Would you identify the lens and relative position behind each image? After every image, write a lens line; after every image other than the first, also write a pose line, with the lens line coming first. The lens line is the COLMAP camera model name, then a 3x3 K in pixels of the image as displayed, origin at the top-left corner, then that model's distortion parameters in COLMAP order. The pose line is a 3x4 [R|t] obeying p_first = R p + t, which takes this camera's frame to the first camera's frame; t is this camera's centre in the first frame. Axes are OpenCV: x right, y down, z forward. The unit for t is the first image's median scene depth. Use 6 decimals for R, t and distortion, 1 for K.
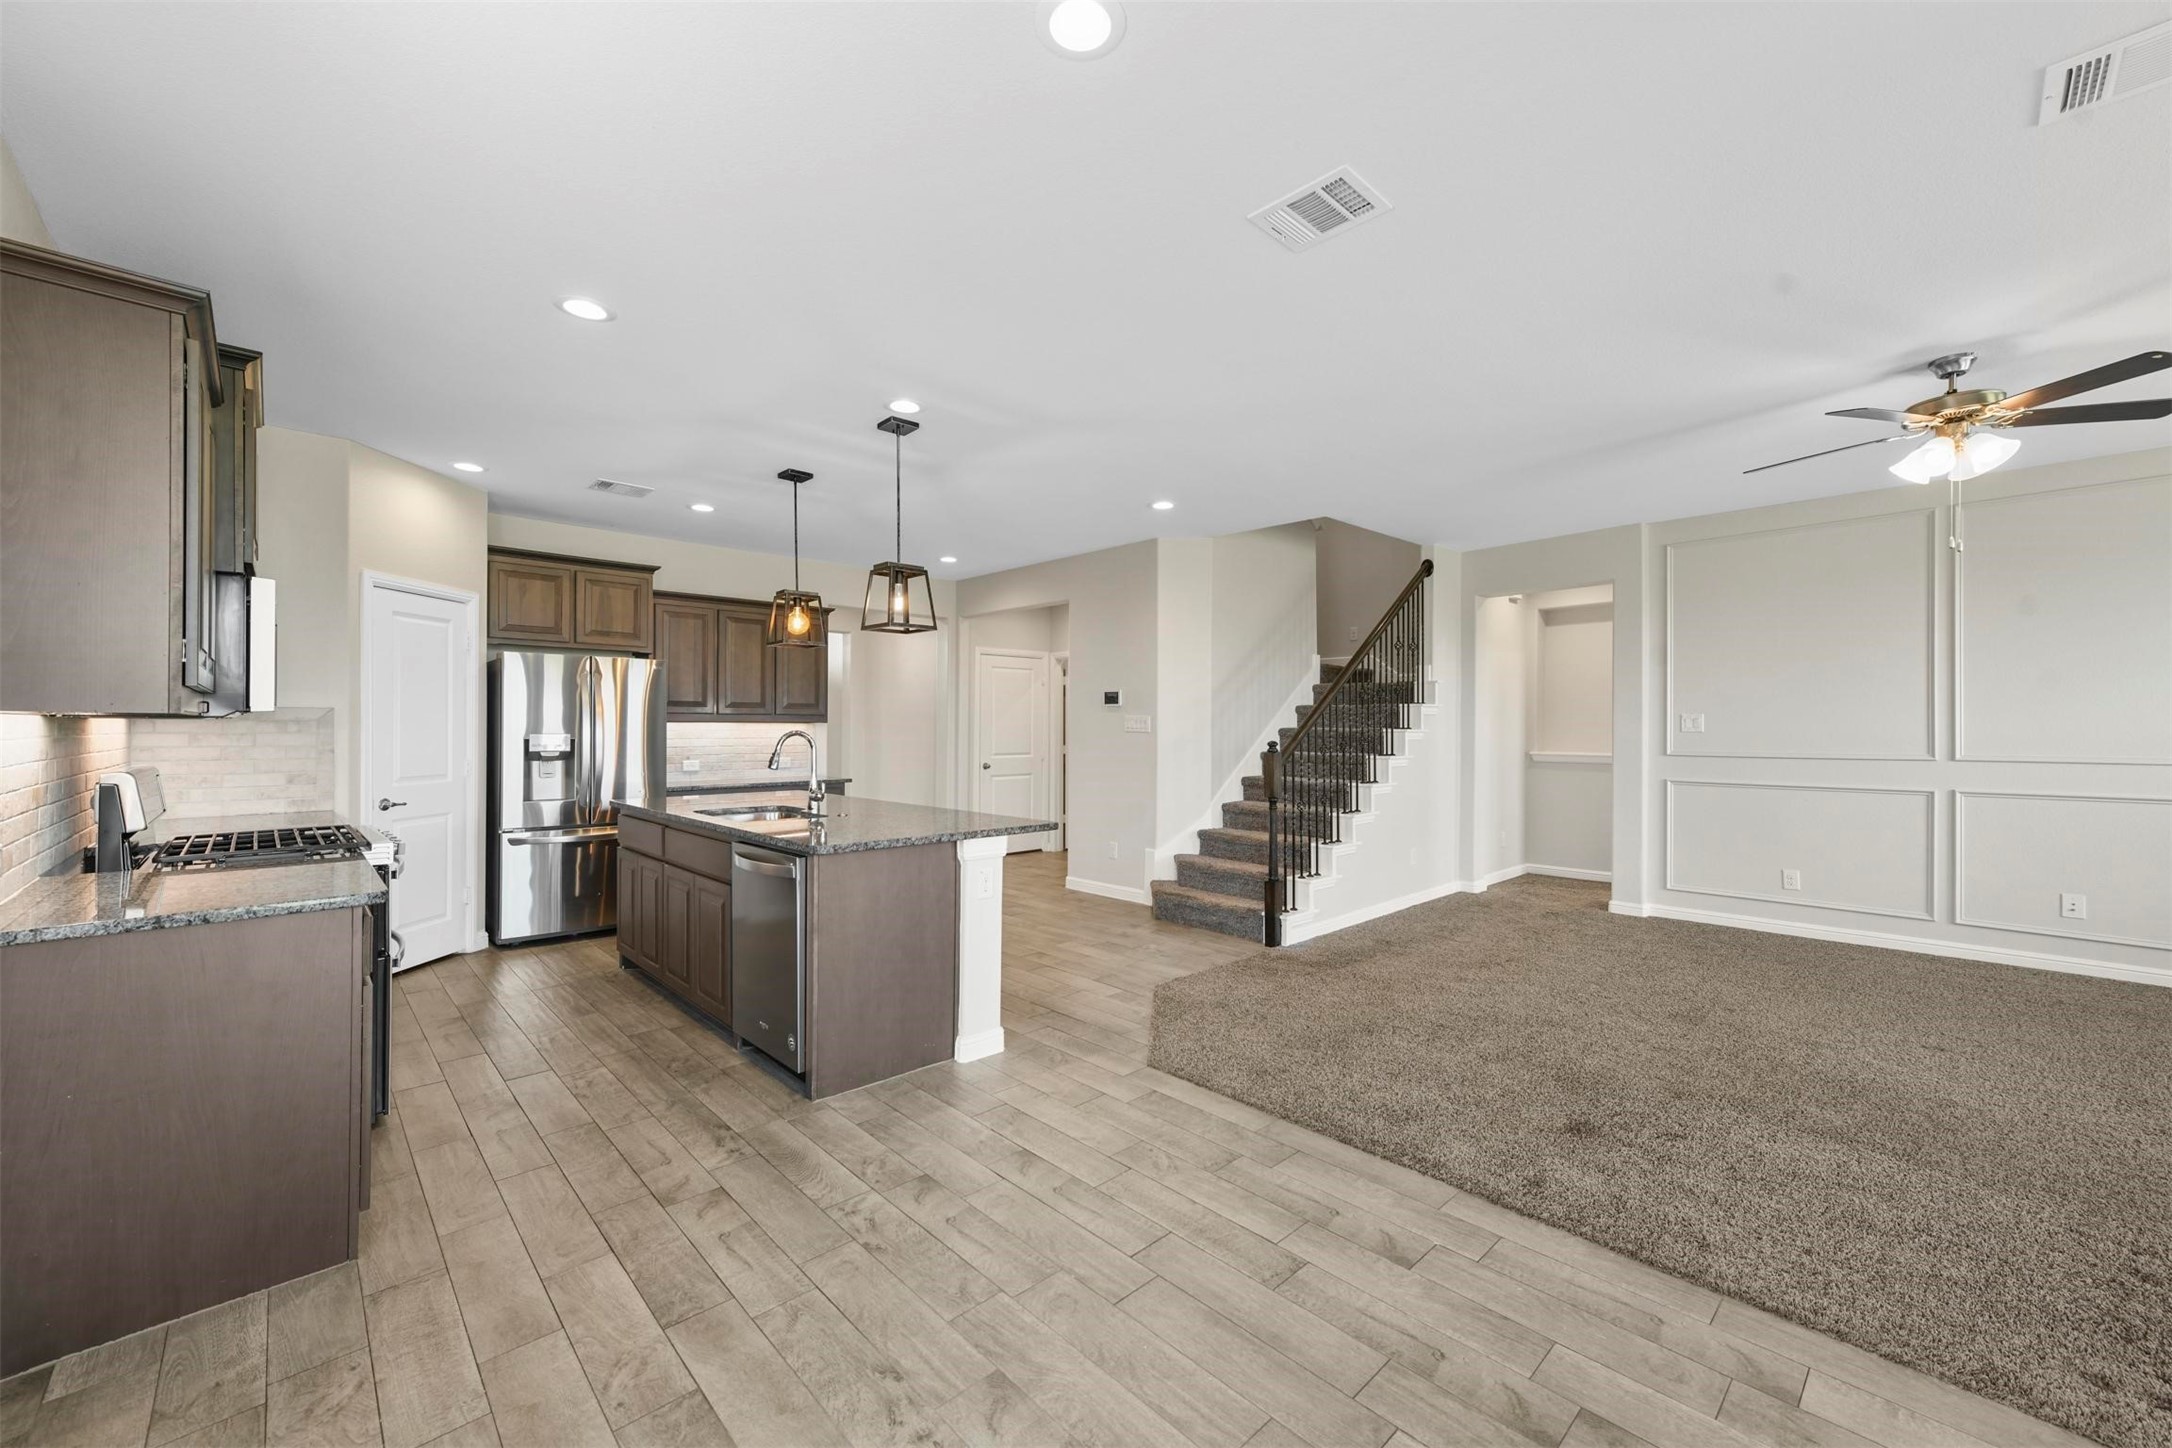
lens RADIAL K [[846.8, 0, 1087.5], [0, 846.8, 726.2], [0, 0, 1]] dist [0.014547, 0.000232]
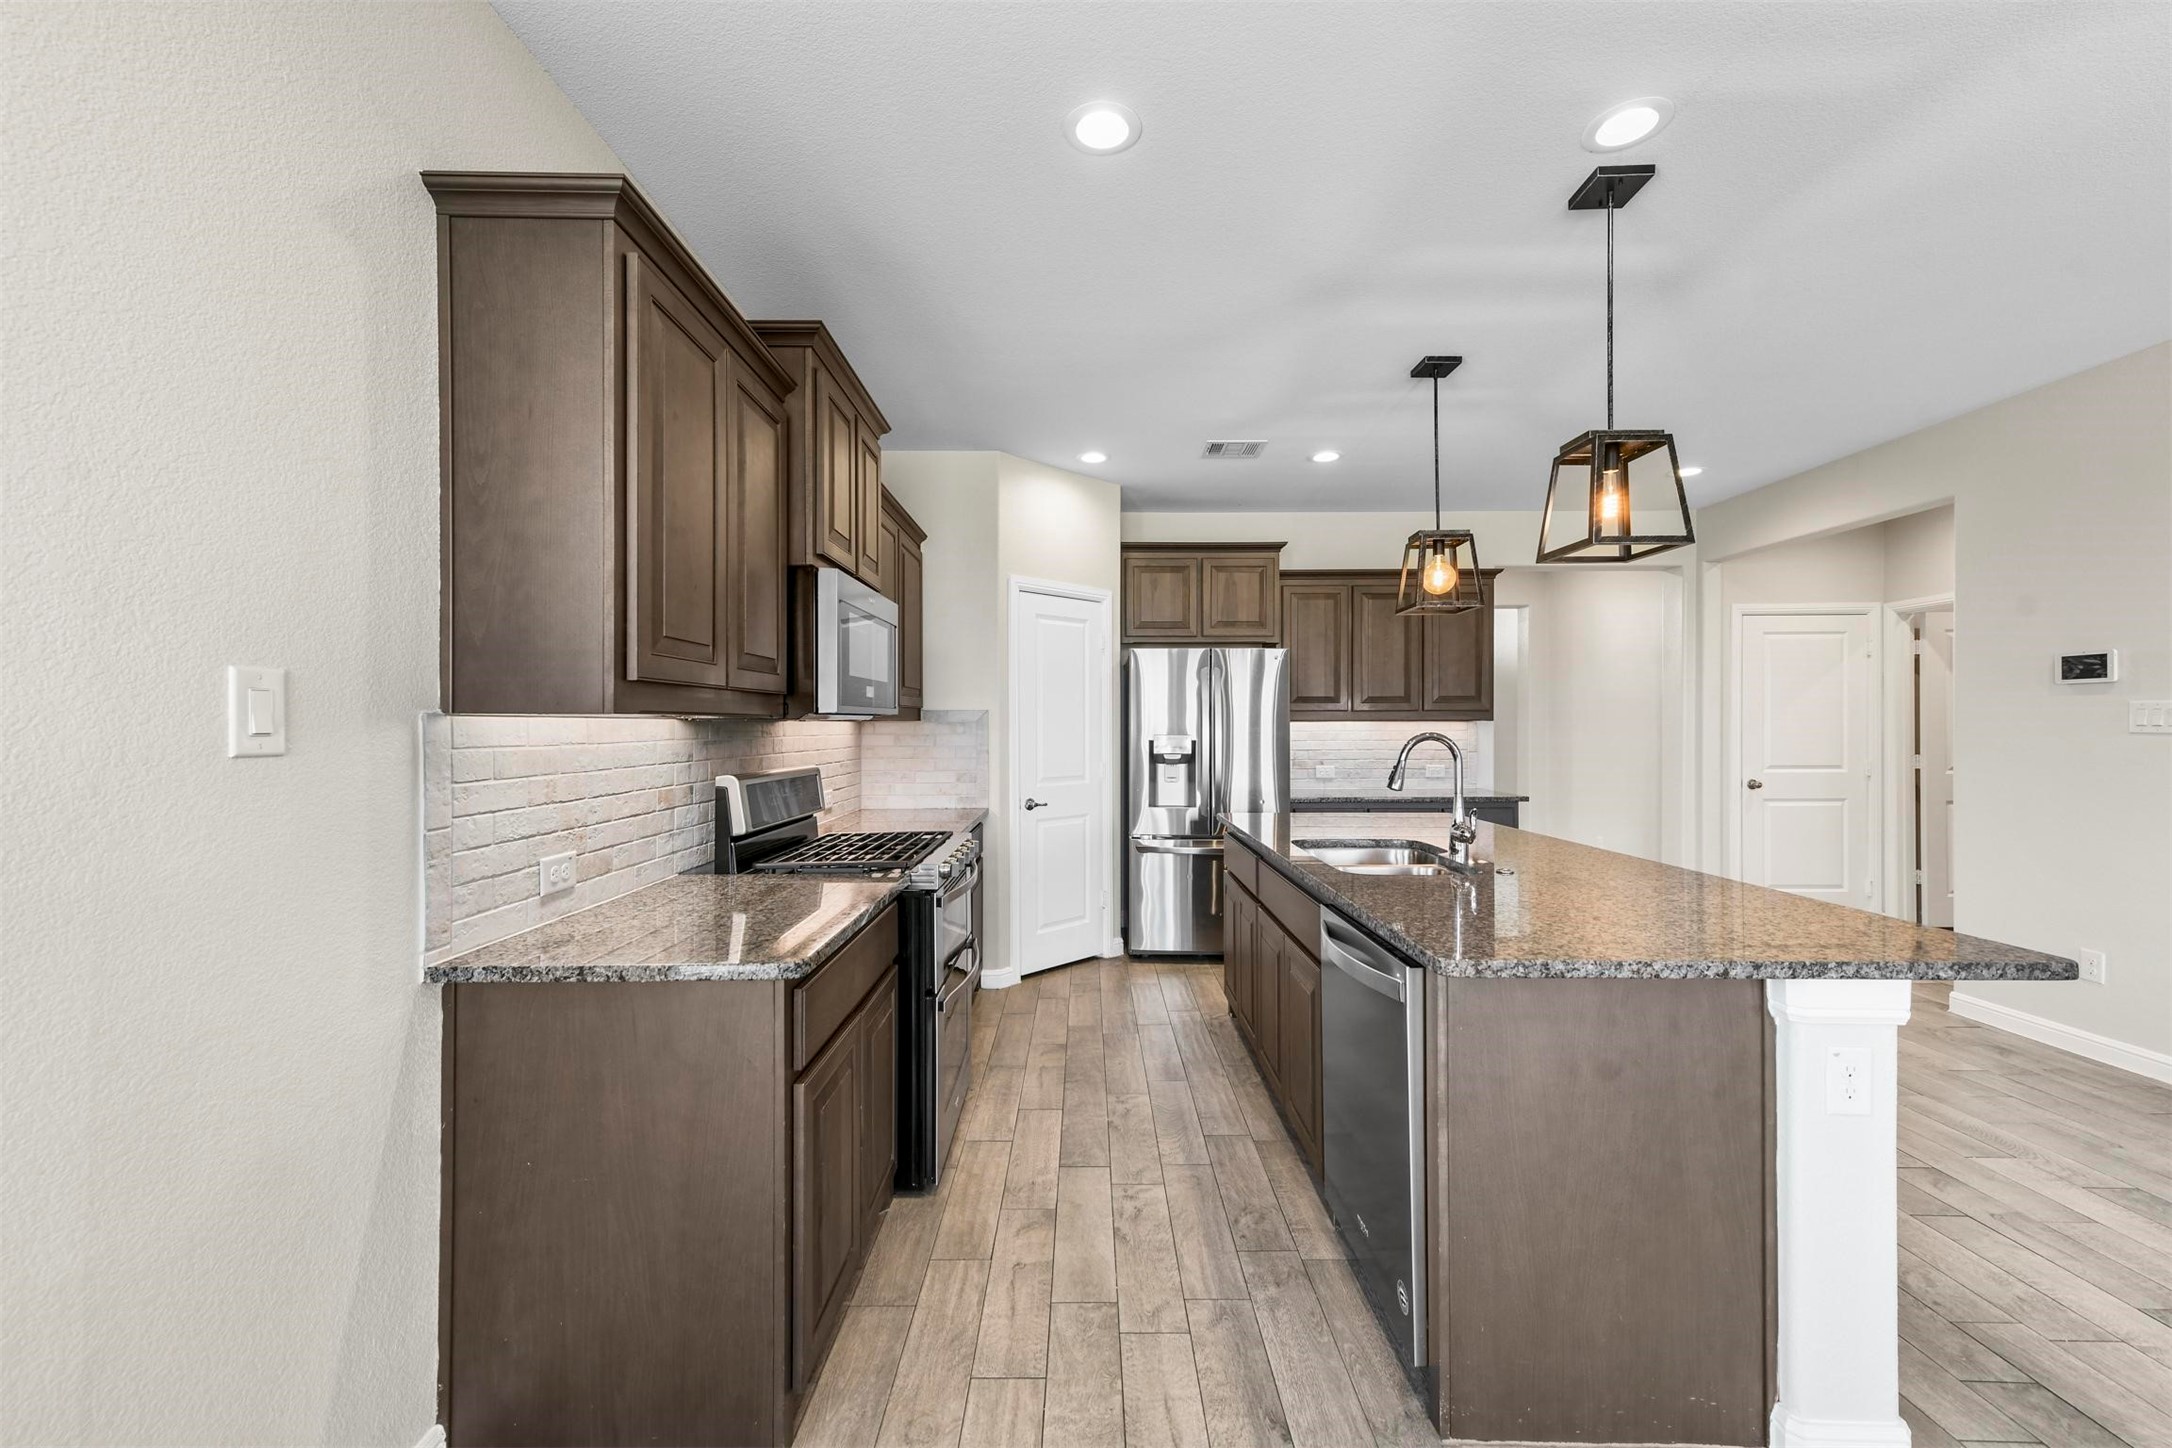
lens RADIAL K [[846.8, 0, 1089.1], [0, 846.8, 725.3], [0, 0, 1]] dist [0.014547, 0.000232]
pose [[0.728831, -0.004989, -0.684675, -0.083159], [0.005229, 0.999985, -0.001720, -0.000546], [0.684674, -0.002327, 0.728846, 0.330586]]
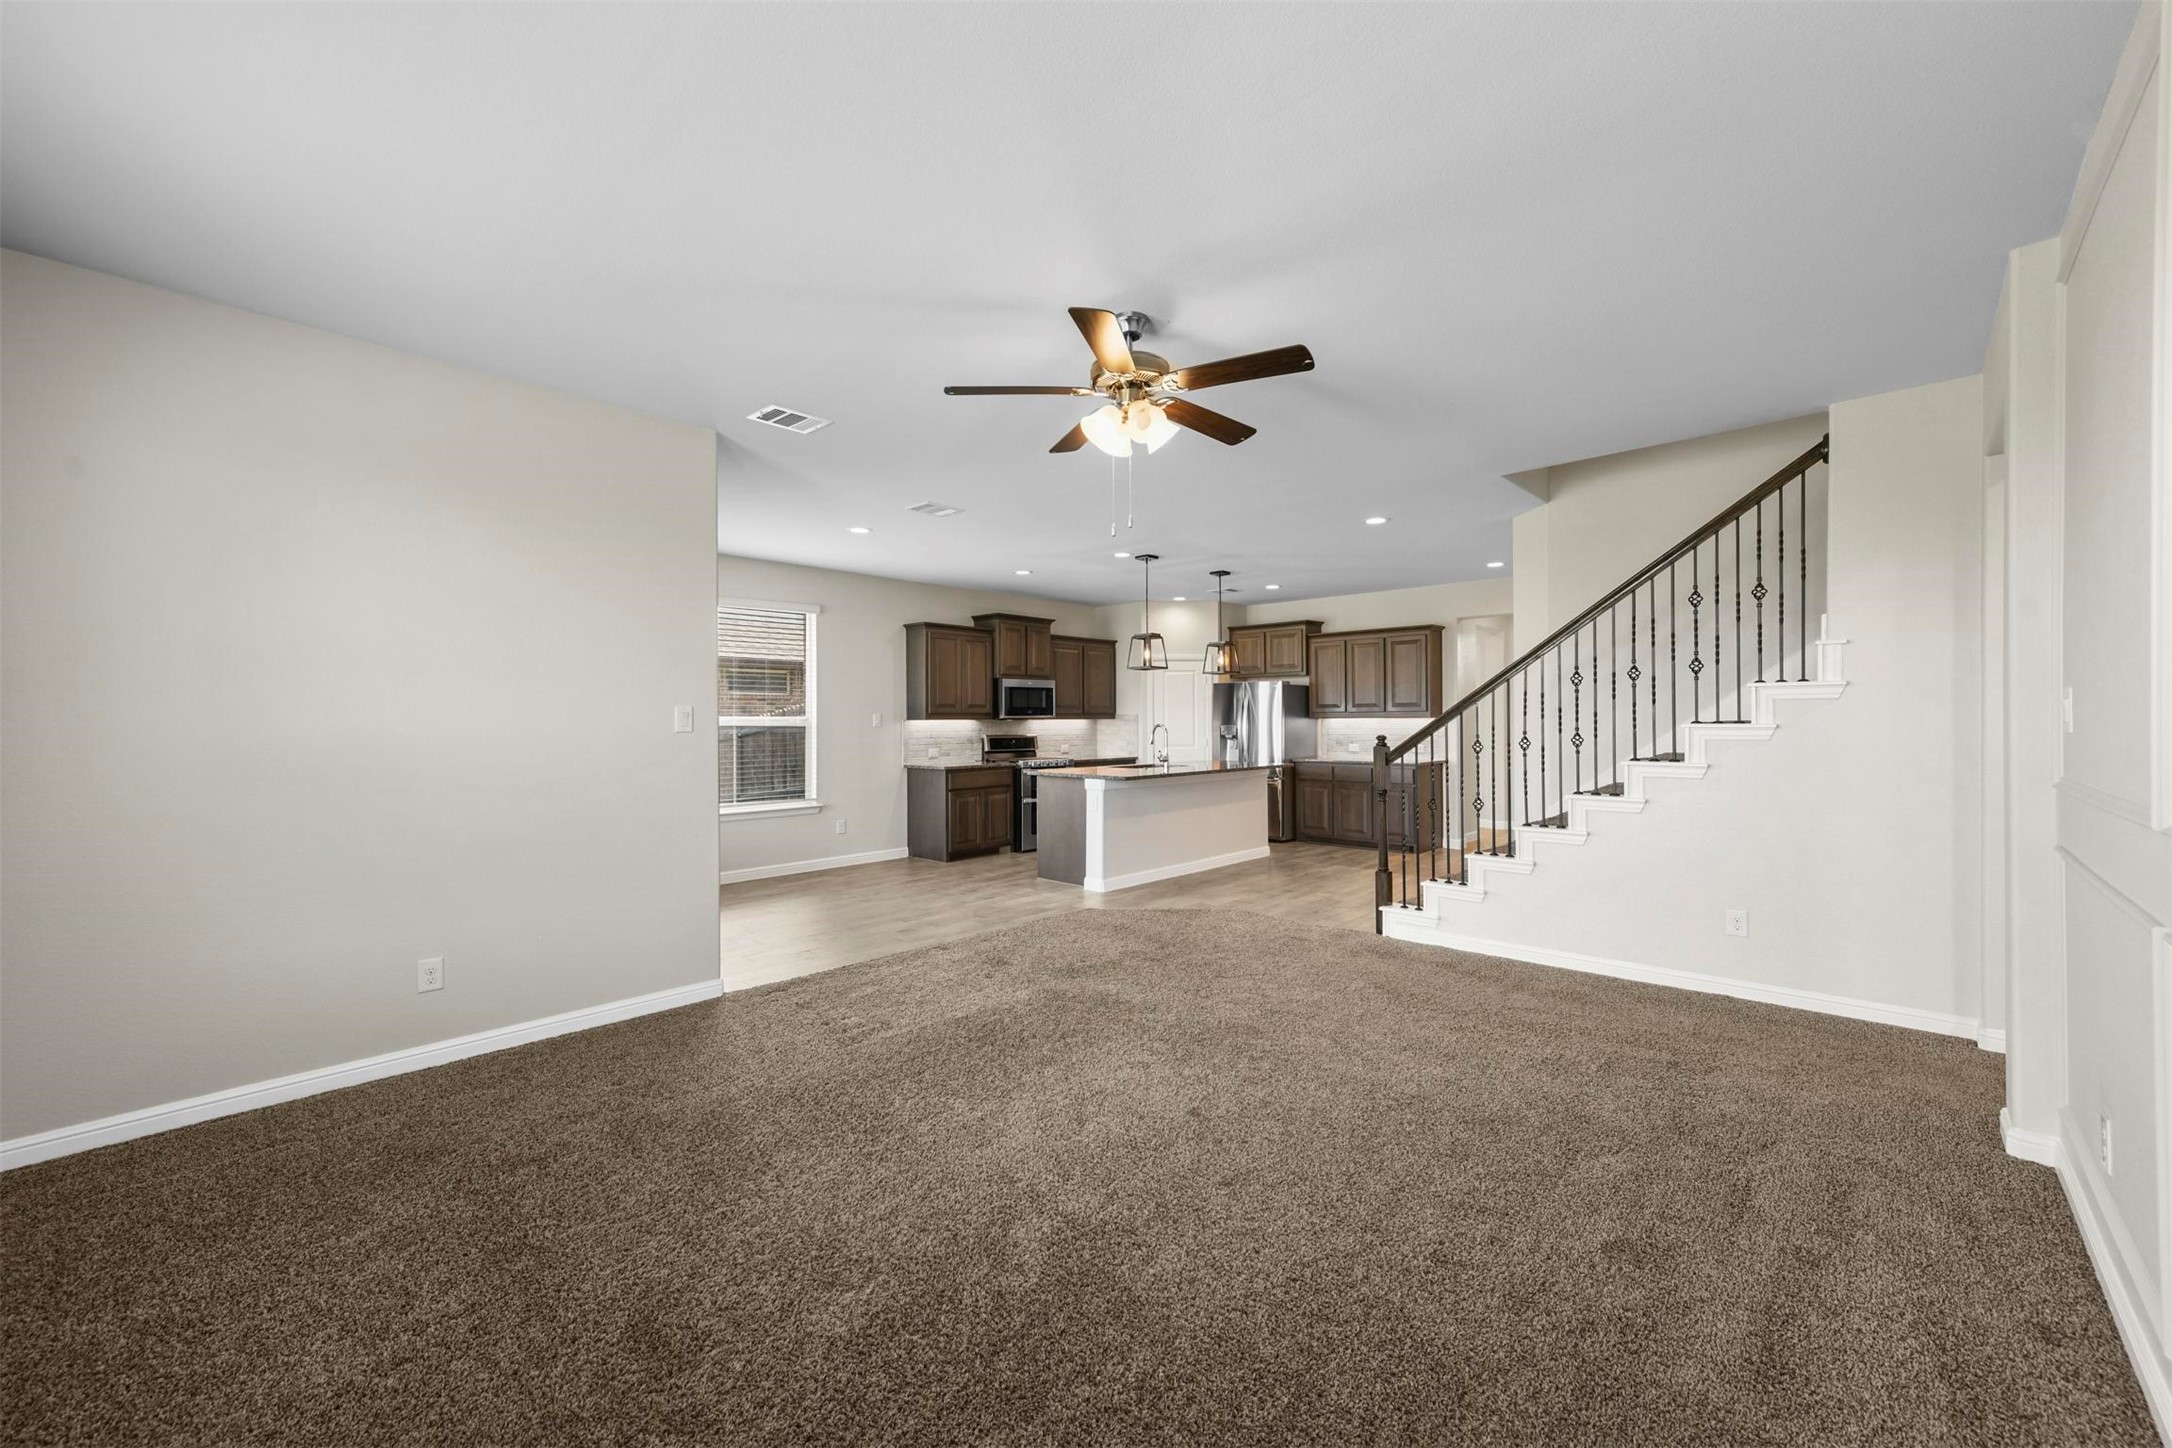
lens RADIAL K [[846.8, 0, 1085.5], [0, 846.8, 721.1], [0, 0, 1]] dist [0.014547, 0.000232]
pose [[0.062874, -0.001306, -0.998021, 1.487472], [0.004993, 0.999987, -0.000994, -0.000489], [0.998009, -0.004920, 0.062880, 0.702341]]
